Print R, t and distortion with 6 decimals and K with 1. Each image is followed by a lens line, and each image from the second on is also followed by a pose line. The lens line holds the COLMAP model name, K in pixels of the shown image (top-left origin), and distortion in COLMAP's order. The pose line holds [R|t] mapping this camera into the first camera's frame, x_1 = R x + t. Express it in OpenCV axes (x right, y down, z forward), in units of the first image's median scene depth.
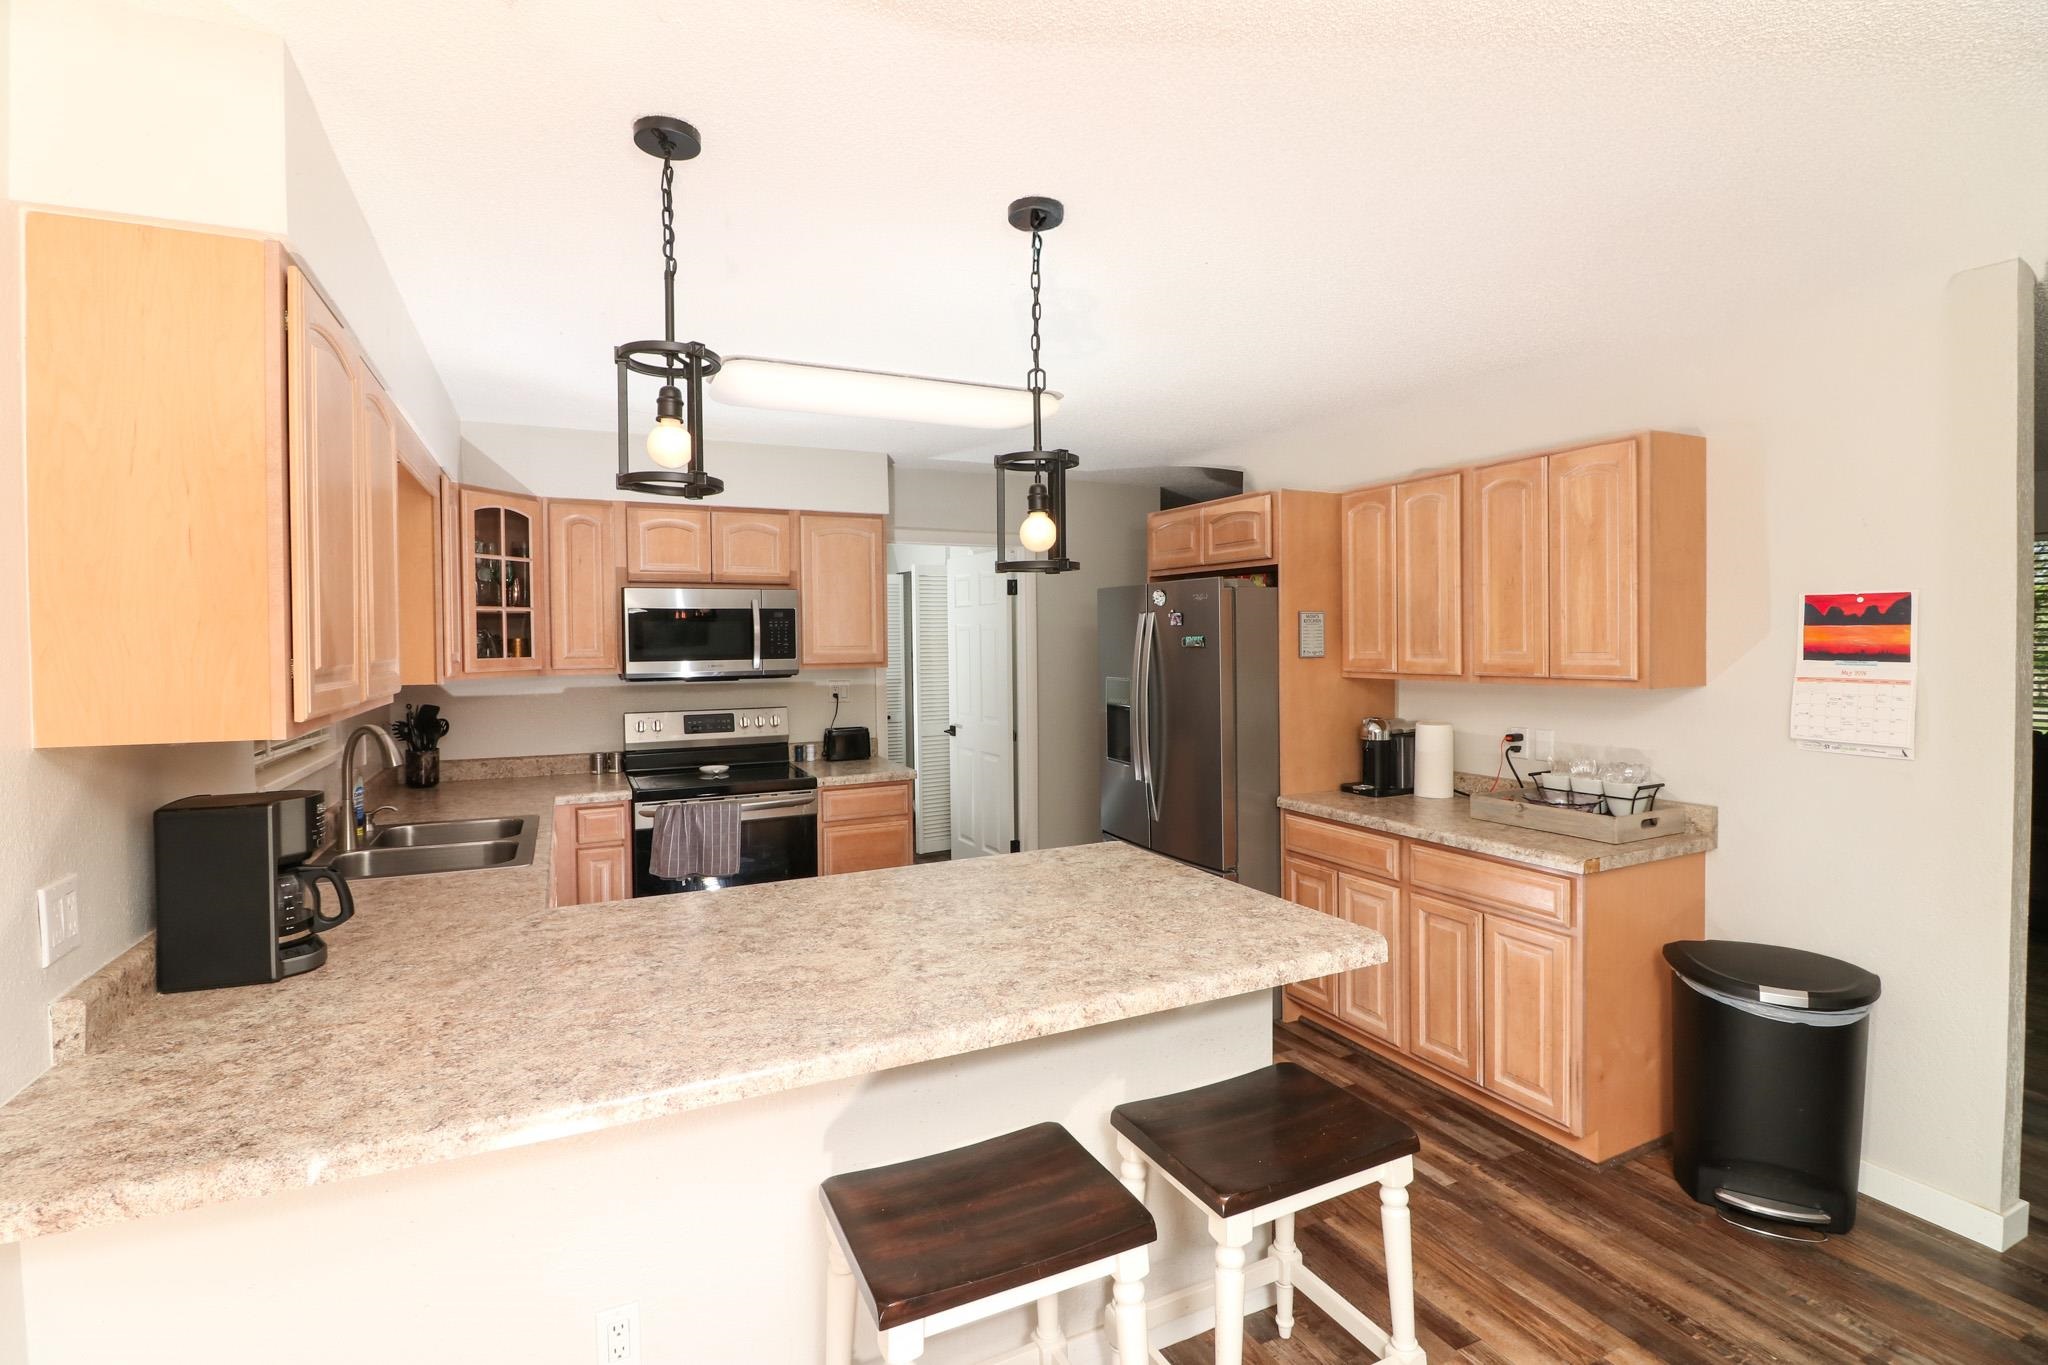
lens RADIAL K [[943.6, 0, 1033.0], [0, 943.6, 675.8], [0, 0, 1]] dist [-0.001408, -0.007065]
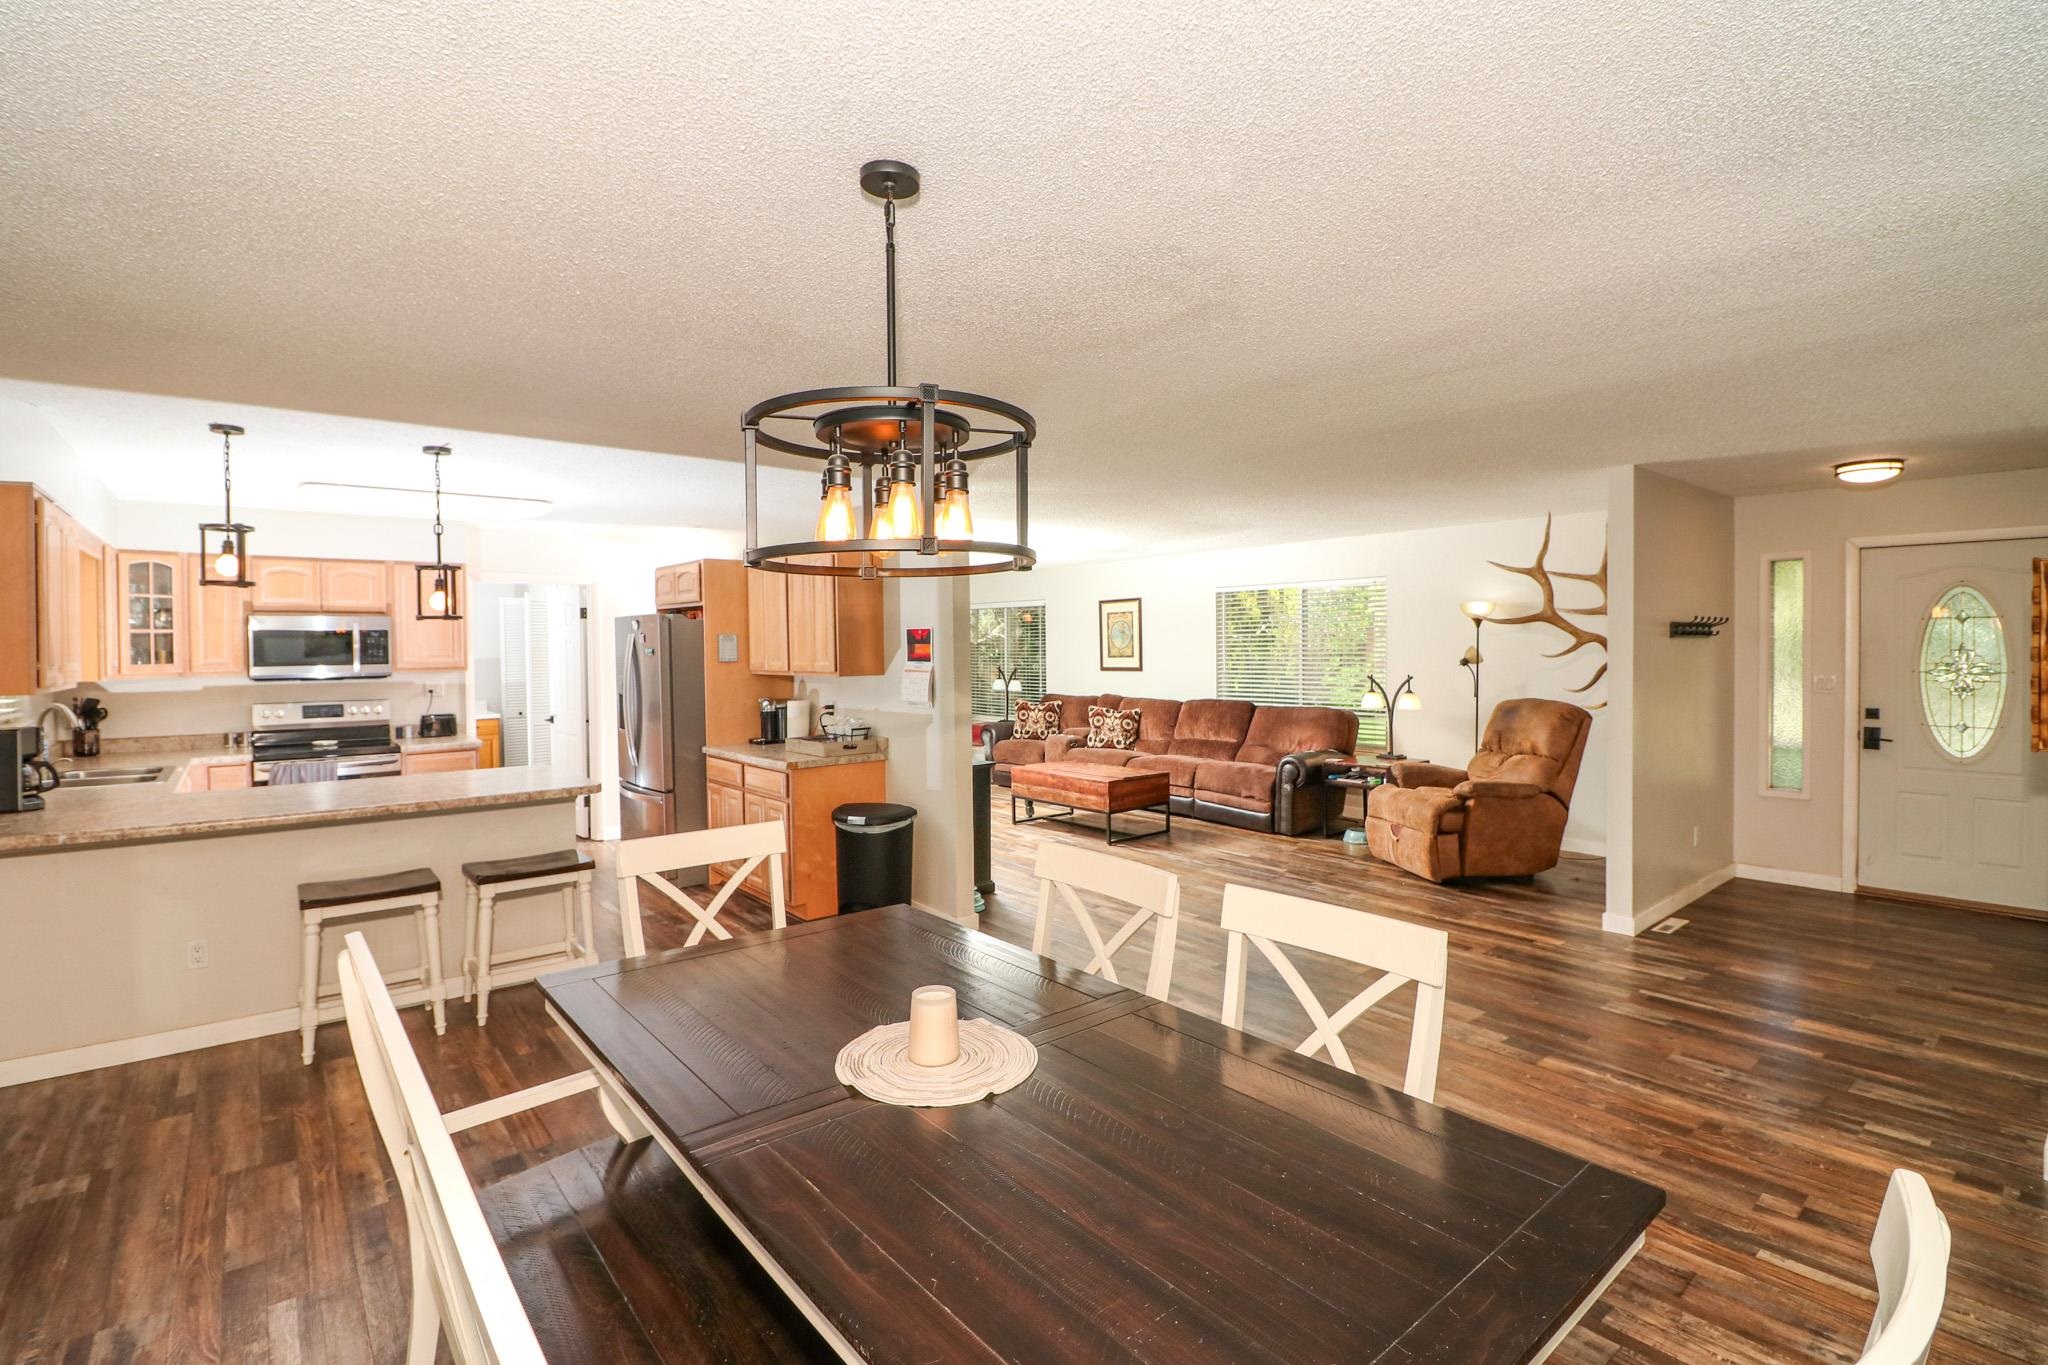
lens RADIAL K [[943.6, 0, 1007.0], [0, 943.6, 671.0], [0, 0, 1]] dist [-0.001408, -0.007065]
pose [[0.976728, -0.006669, 0.214376, 0.410605], [0.010149, 0.999834, -0.015136, 0.025992], [-0.214239, 0.016960, 0.976634, -0.685607]]
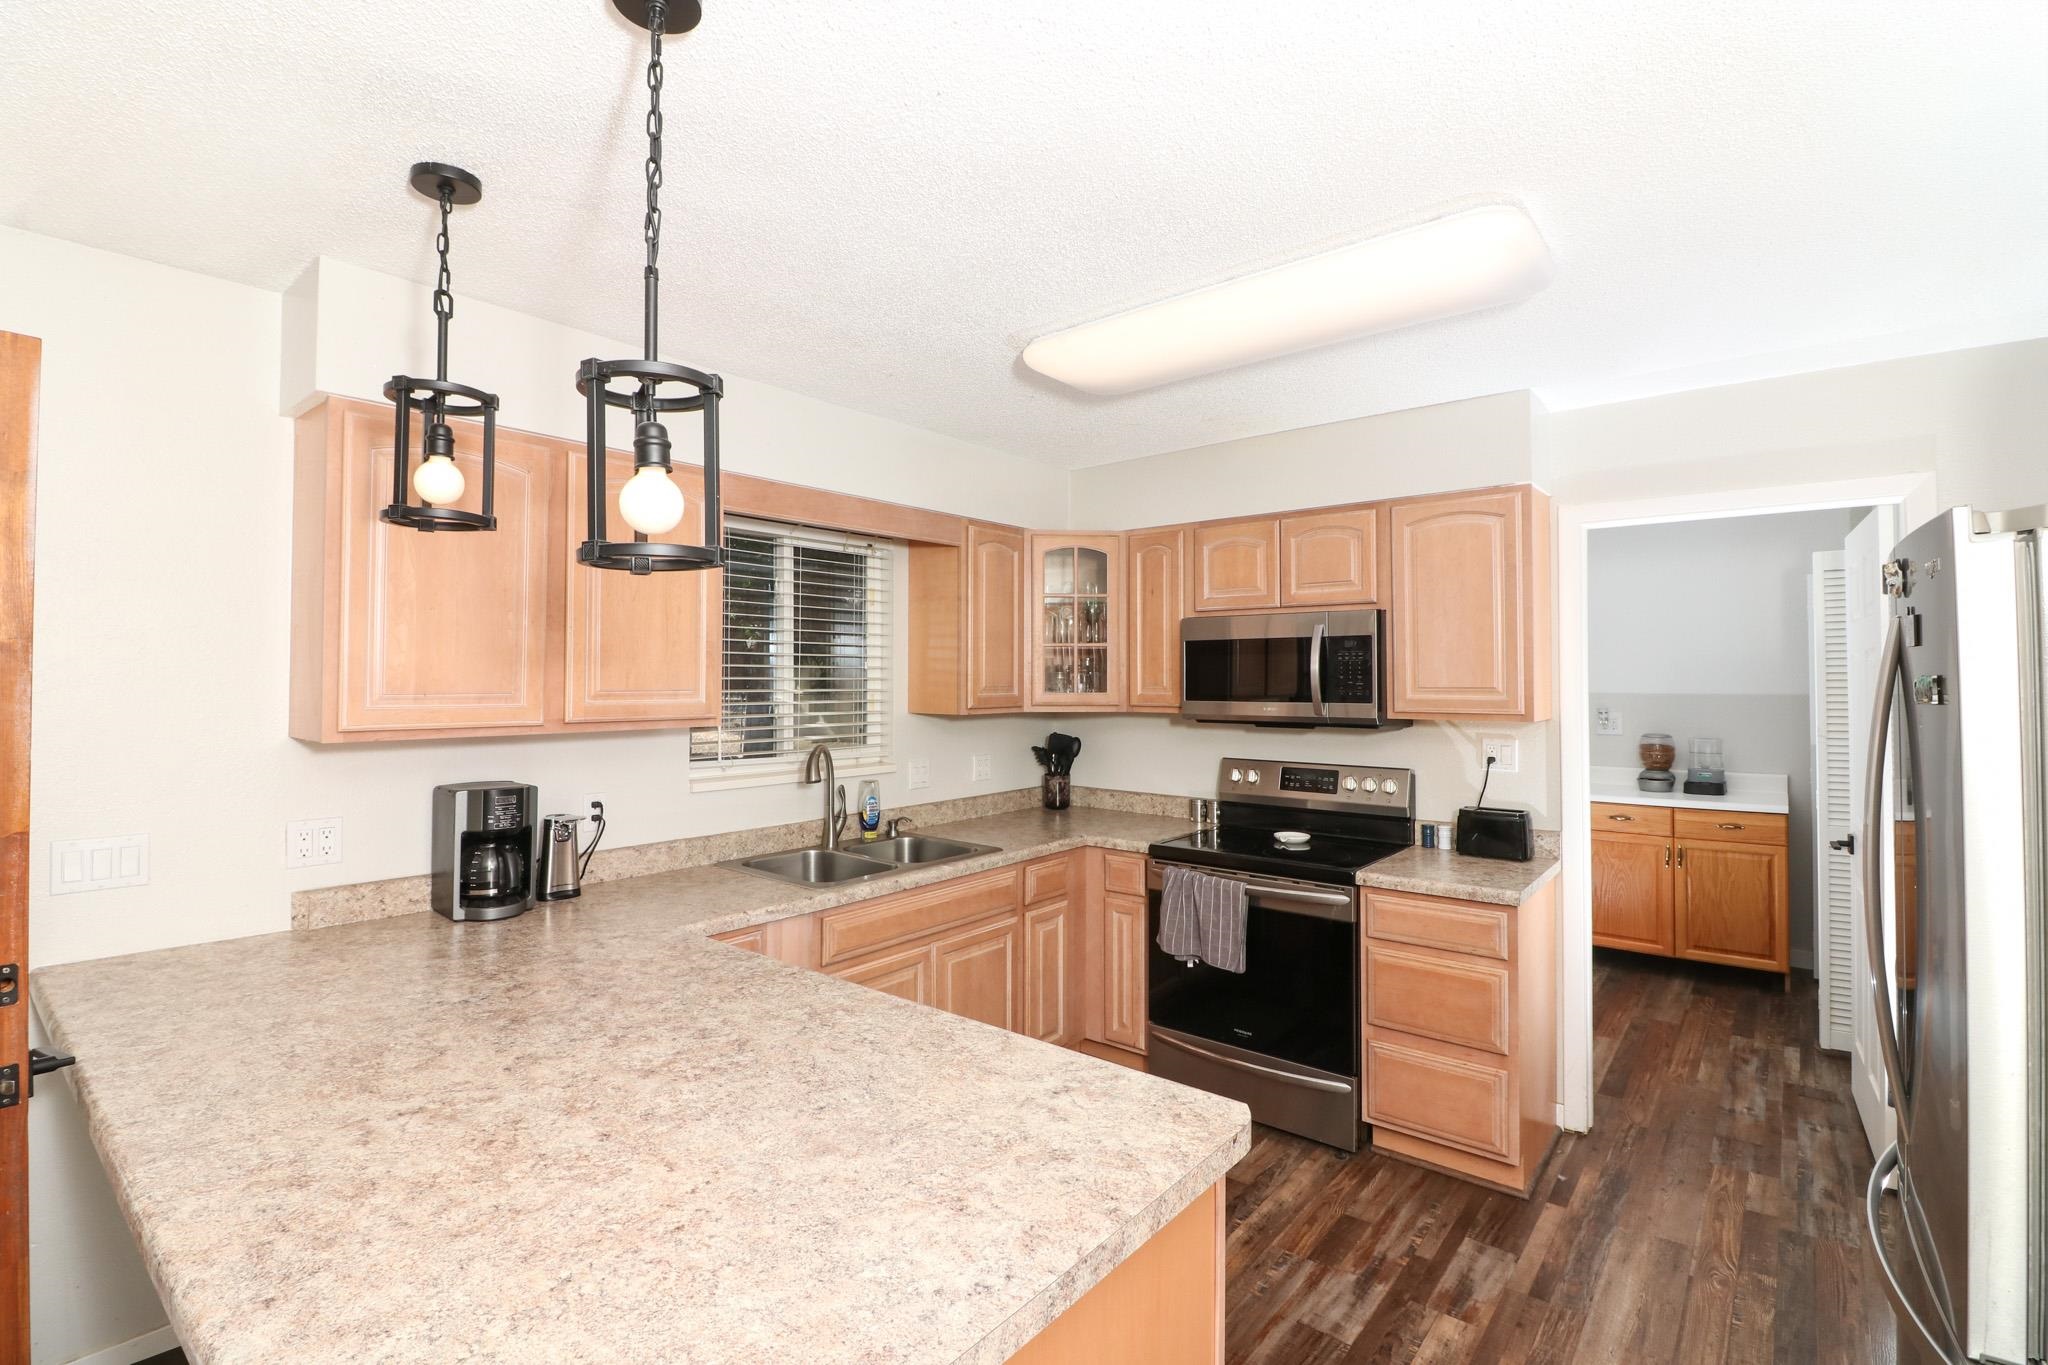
lens RADIAL K [[943.6, 0, 1013.4], [0, 943.6, 641.3], [0, 0, 1]] dist [-0.001408, -0.007065]
pose [[0.396291, -0.025983, -0.917757, 0.358048], [-0.038778, 0.998234, -0.045006, -0.025932], [0.917306, 0.053424, 0.394583, 0.516112]]
